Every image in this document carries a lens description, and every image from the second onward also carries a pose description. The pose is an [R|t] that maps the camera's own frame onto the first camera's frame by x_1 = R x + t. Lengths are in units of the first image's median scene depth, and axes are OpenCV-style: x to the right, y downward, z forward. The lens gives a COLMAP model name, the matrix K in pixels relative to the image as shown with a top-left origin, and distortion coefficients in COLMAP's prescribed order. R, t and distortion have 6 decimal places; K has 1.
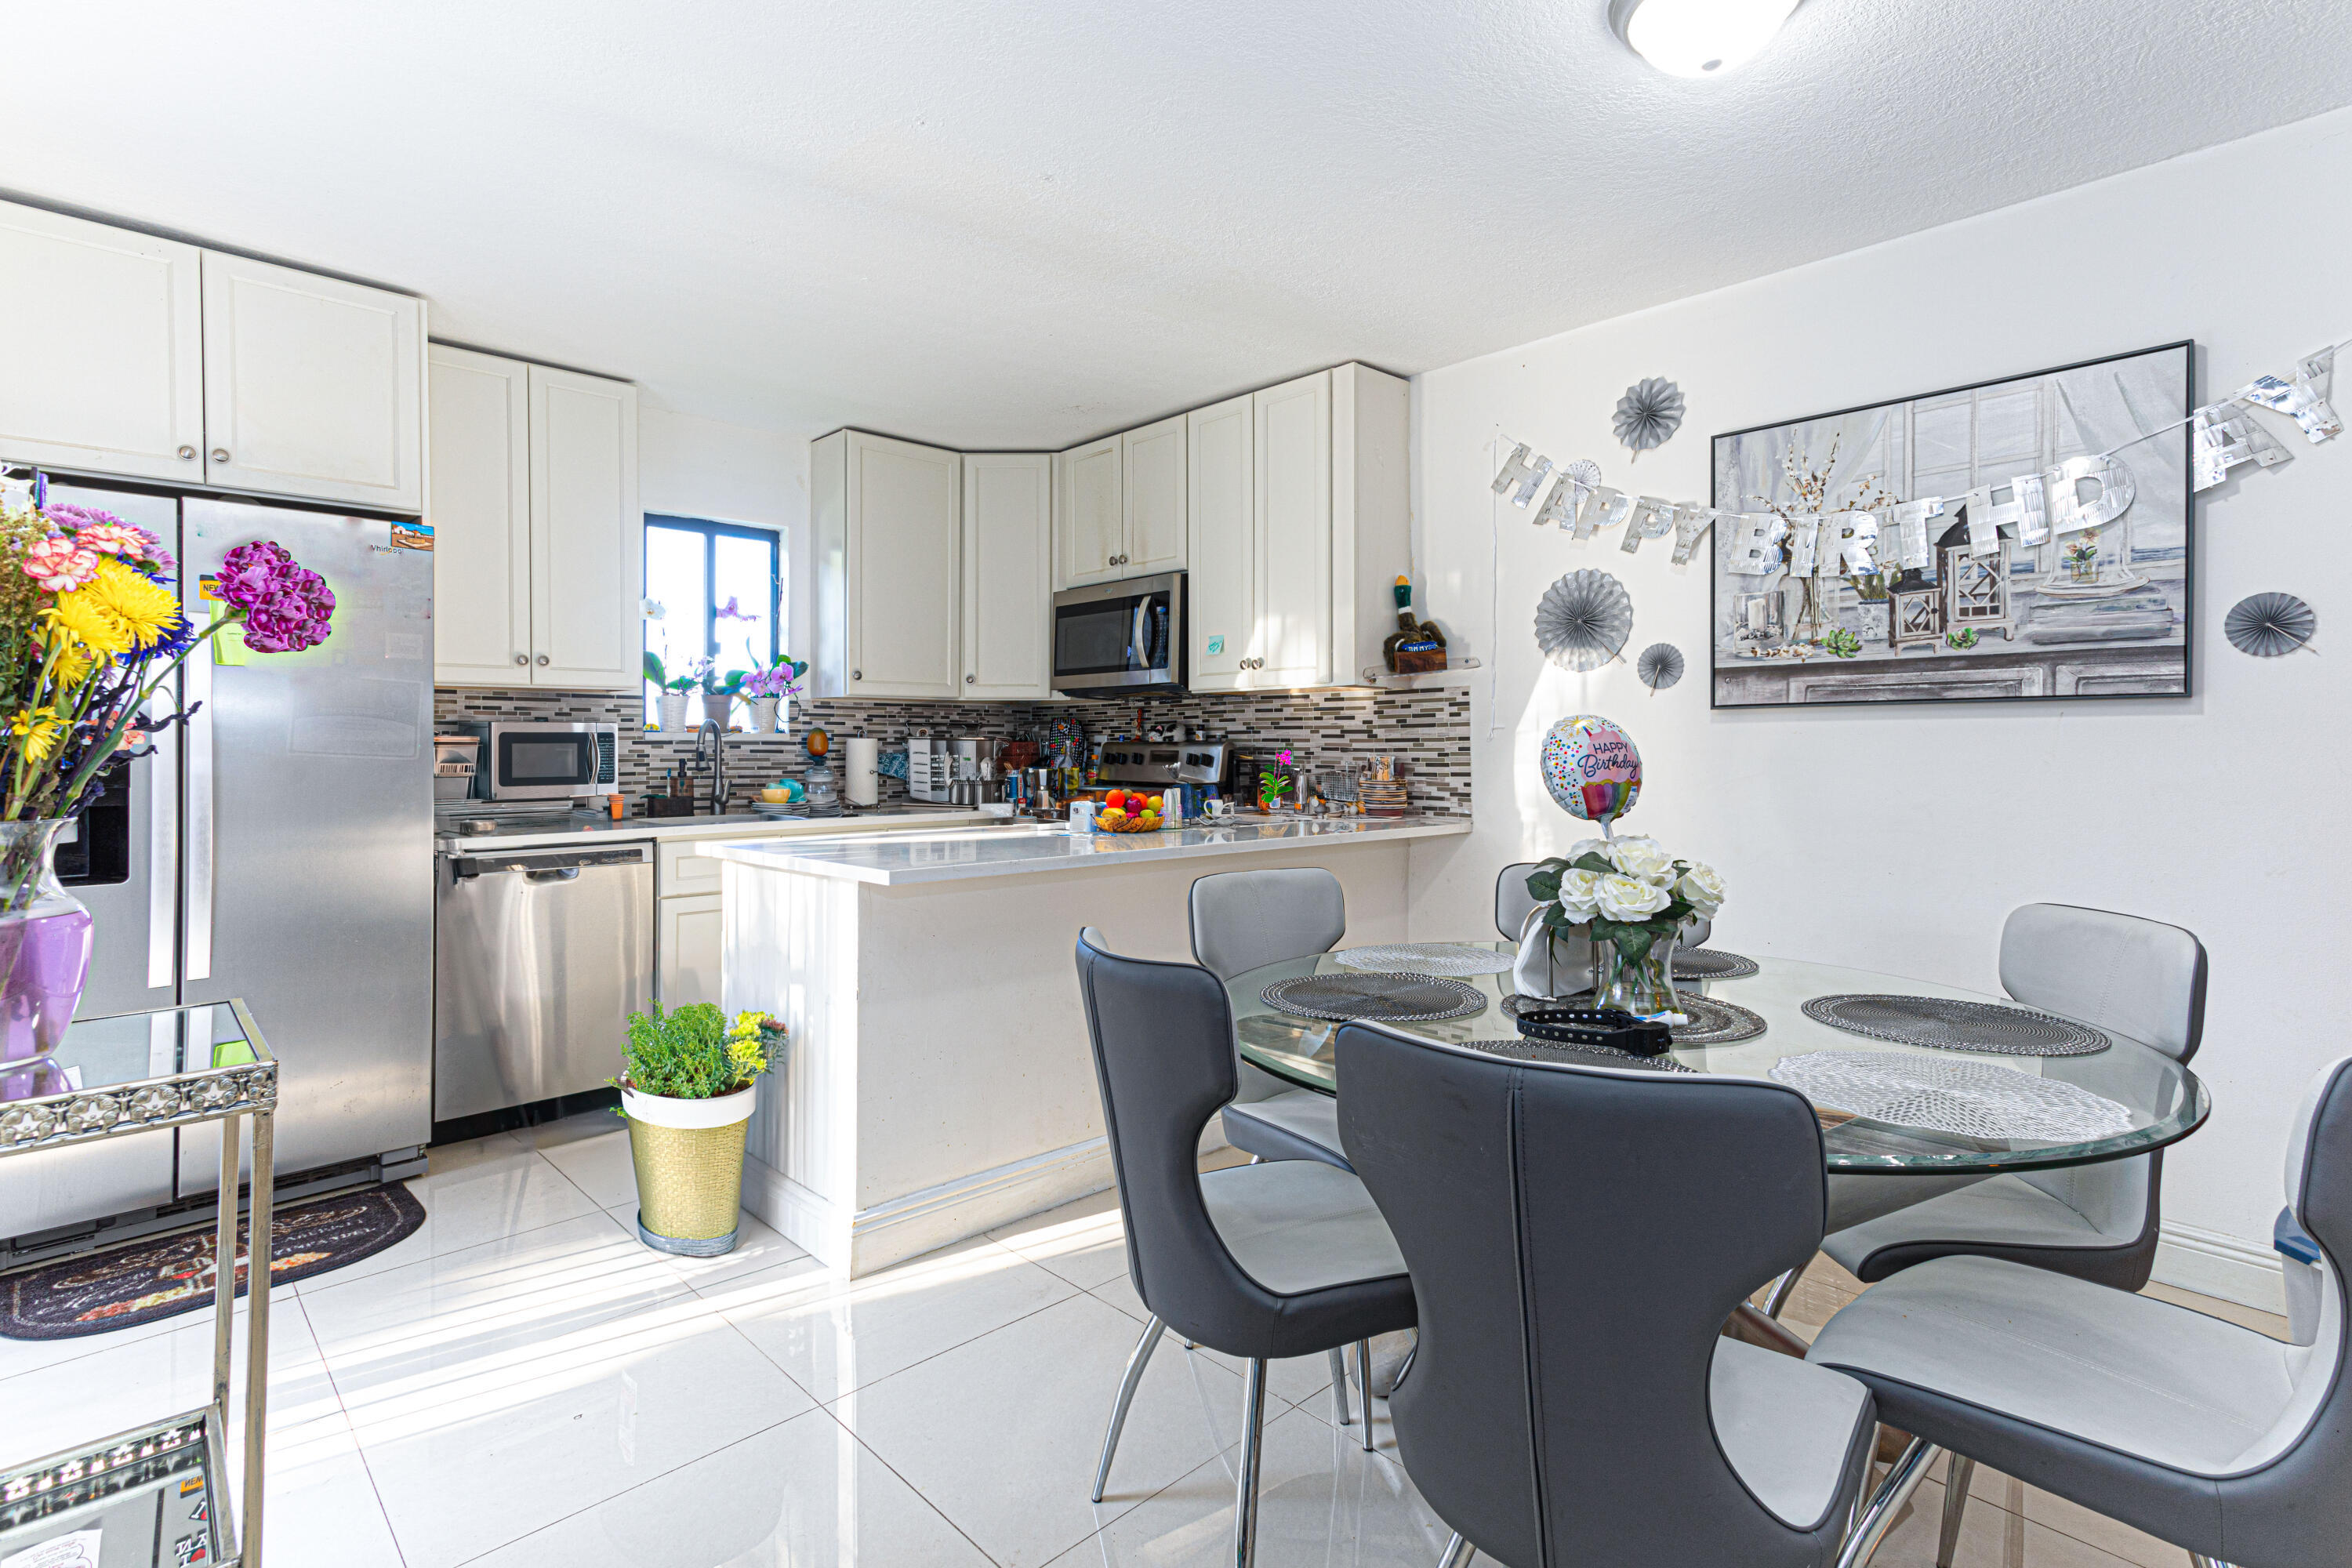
lens RADIAL K [[1146.1, 0, 1176.8], [0, 1146.1, 746.2], [0, 0, 1]] dist [0.001178, 0.019358]
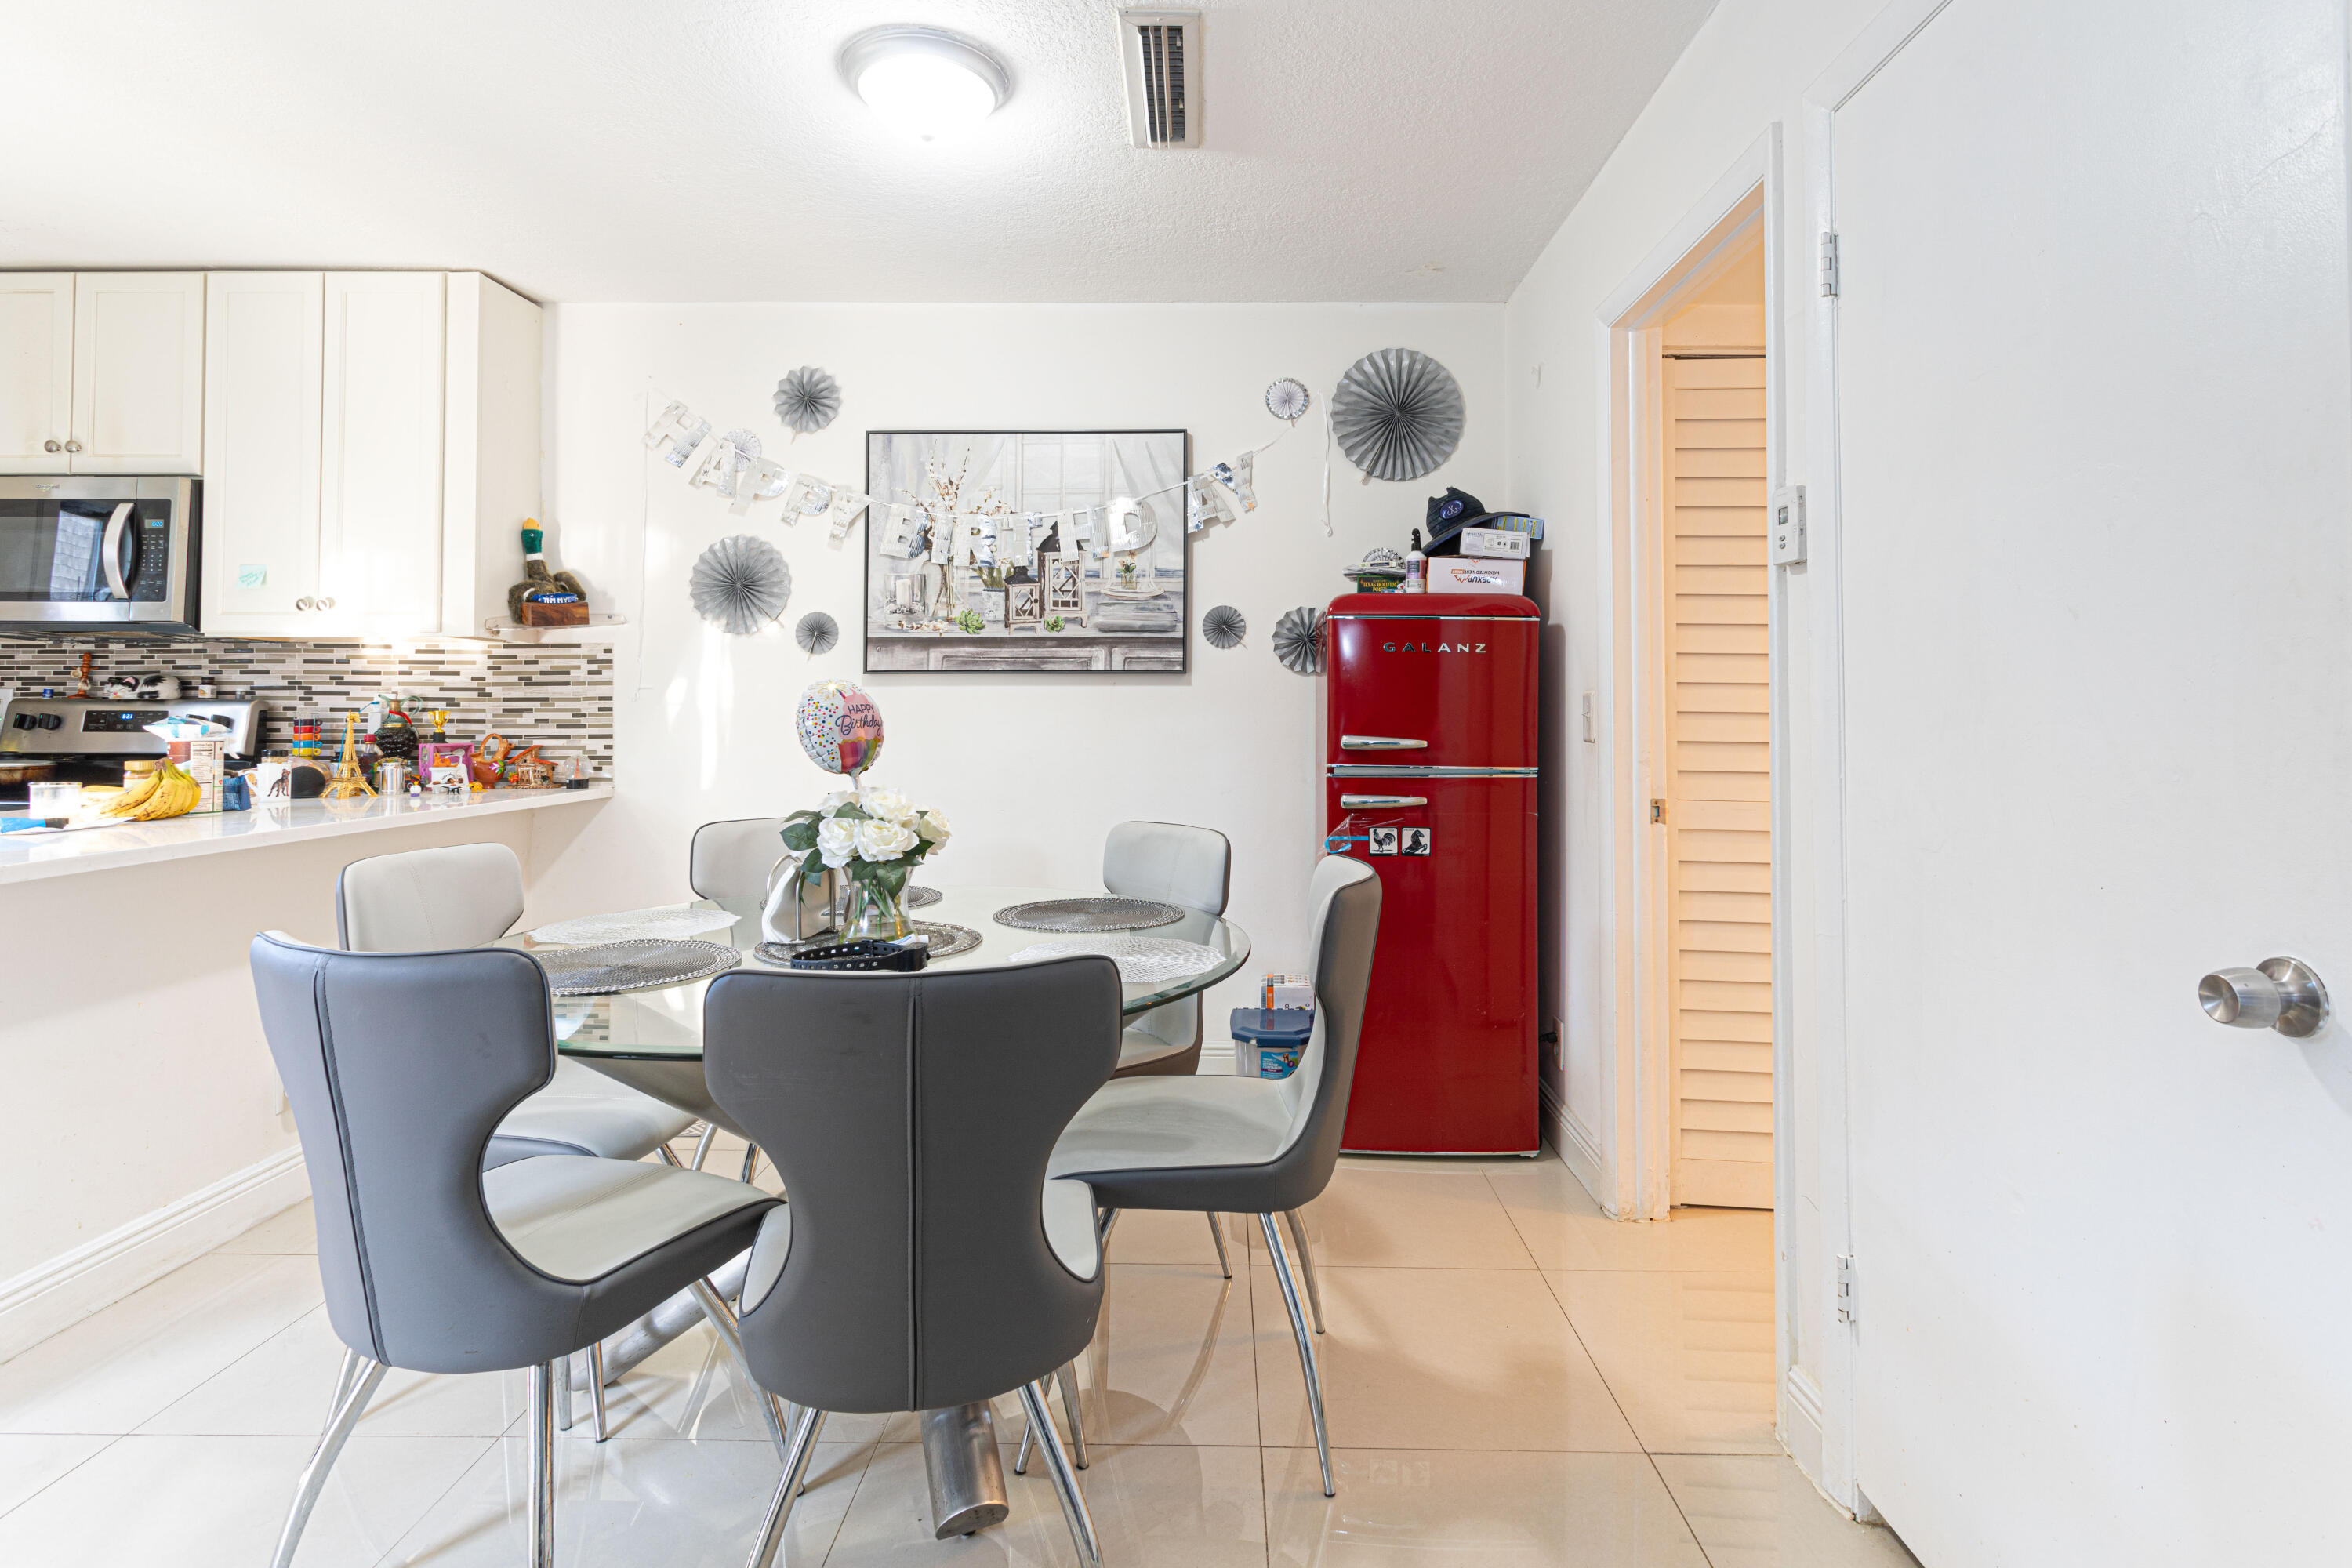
lens RADIAL K [[1159.3, 0, 1174.3], [0, 1159.3, 682.8], [0, 0, 1]] dist [-0.002931, -0.000841]
pose [[0.715905, 0.016033, 0.698014, -0.114693], [-0.002272, 0.999785, -0.020634, -0.000942], [-0.698194, 0.013186, 0.715787, -0.019555]]
